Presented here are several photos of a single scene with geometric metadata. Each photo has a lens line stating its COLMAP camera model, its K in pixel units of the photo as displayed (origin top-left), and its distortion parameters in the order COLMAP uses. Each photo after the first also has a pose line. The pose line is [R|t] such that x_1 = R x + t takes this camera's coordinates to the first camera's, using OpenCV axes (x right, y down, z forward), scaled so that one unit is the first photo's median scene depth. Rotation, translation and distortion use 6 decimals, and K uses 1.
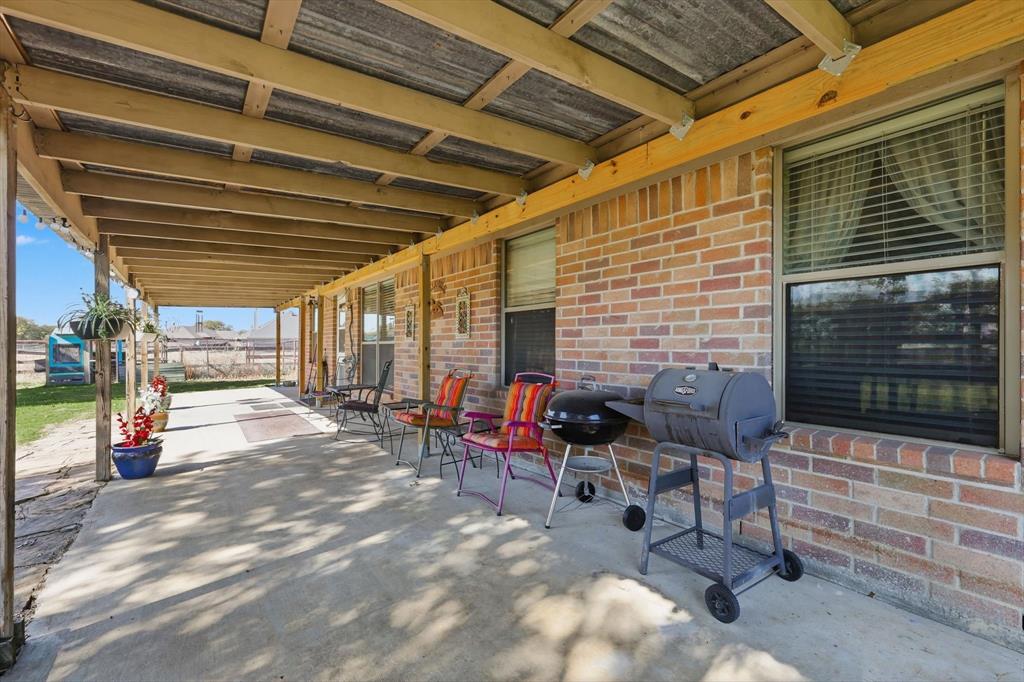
lens RADIAL K [[449.5, 0, 516.2], [0, 449.5, 340.9], [0, 0, 1]] dist [-0.003356, 0.000328]
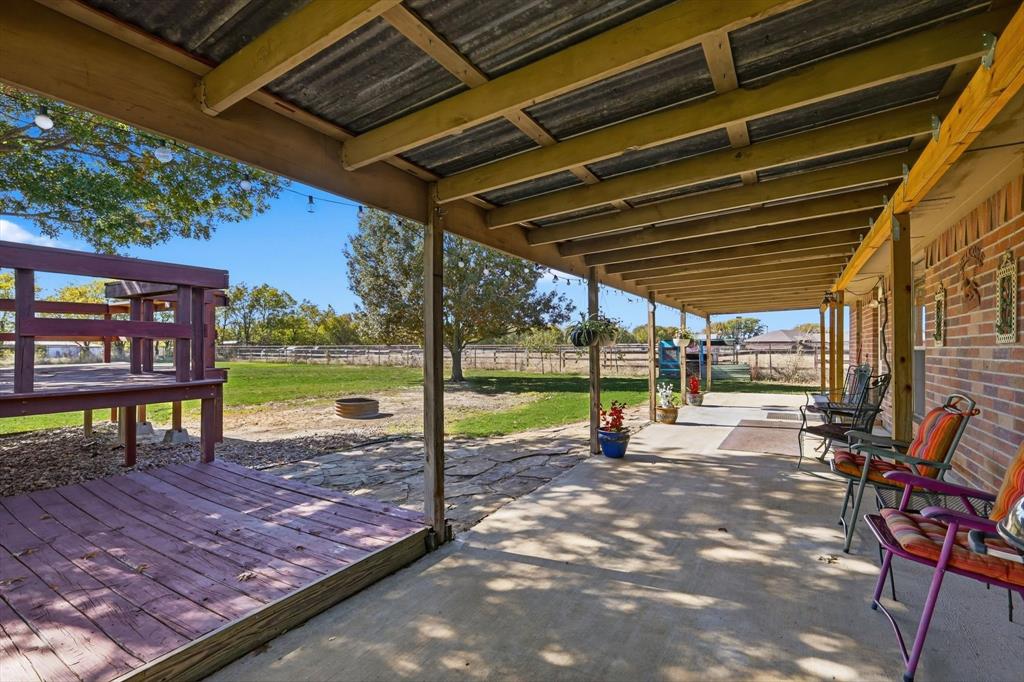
lens RADIAL K [[449.5, 0, 515.1], [0, 449.5, 340.2], [0, 0, 1]] dist [-0.003356, 0.000328]
pose [[0.371265, -0.012033, -0.928449, 0.232172], [0.005661, 0.999927, -0.010695, -0.008376], [0.928510, -0.001285, 0.371306, 0.308543]]
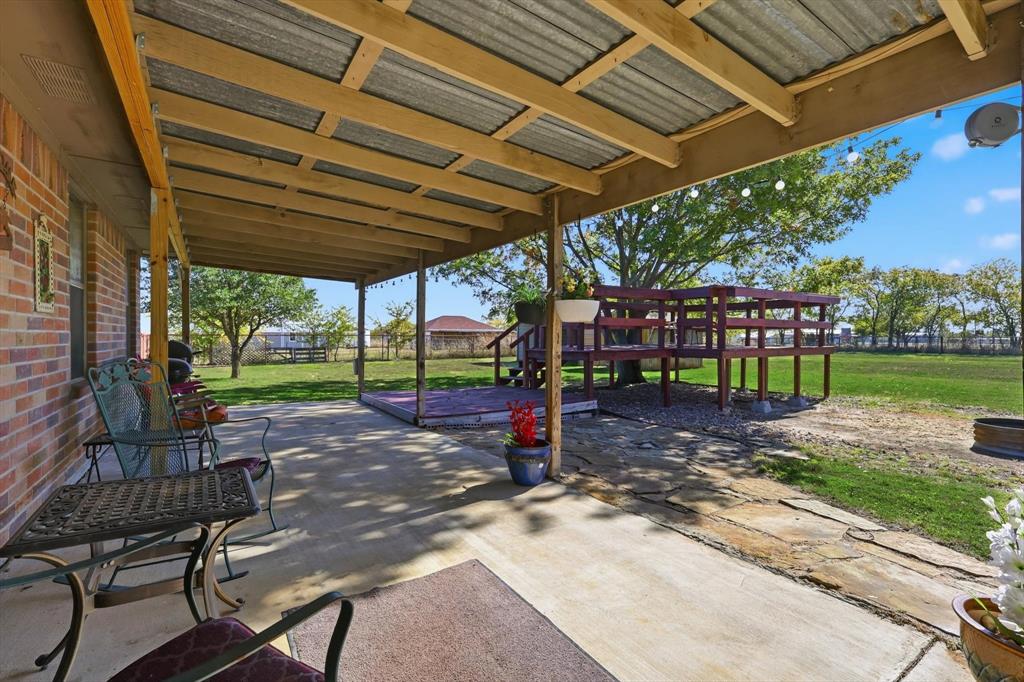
lens RADIAL K [[449.5, 0, 515.7], [0, 449.5, 345.2], [0, 0, 1]] dist [-0.003356, 0.000328]
pose [[-0.999443, -0.012247, 0.031028, -0.917231], [-0.011919, 0.999871, 0.010754, 0.028672], [-0.031156, 0.010378, -0.999461, 2.034257]]
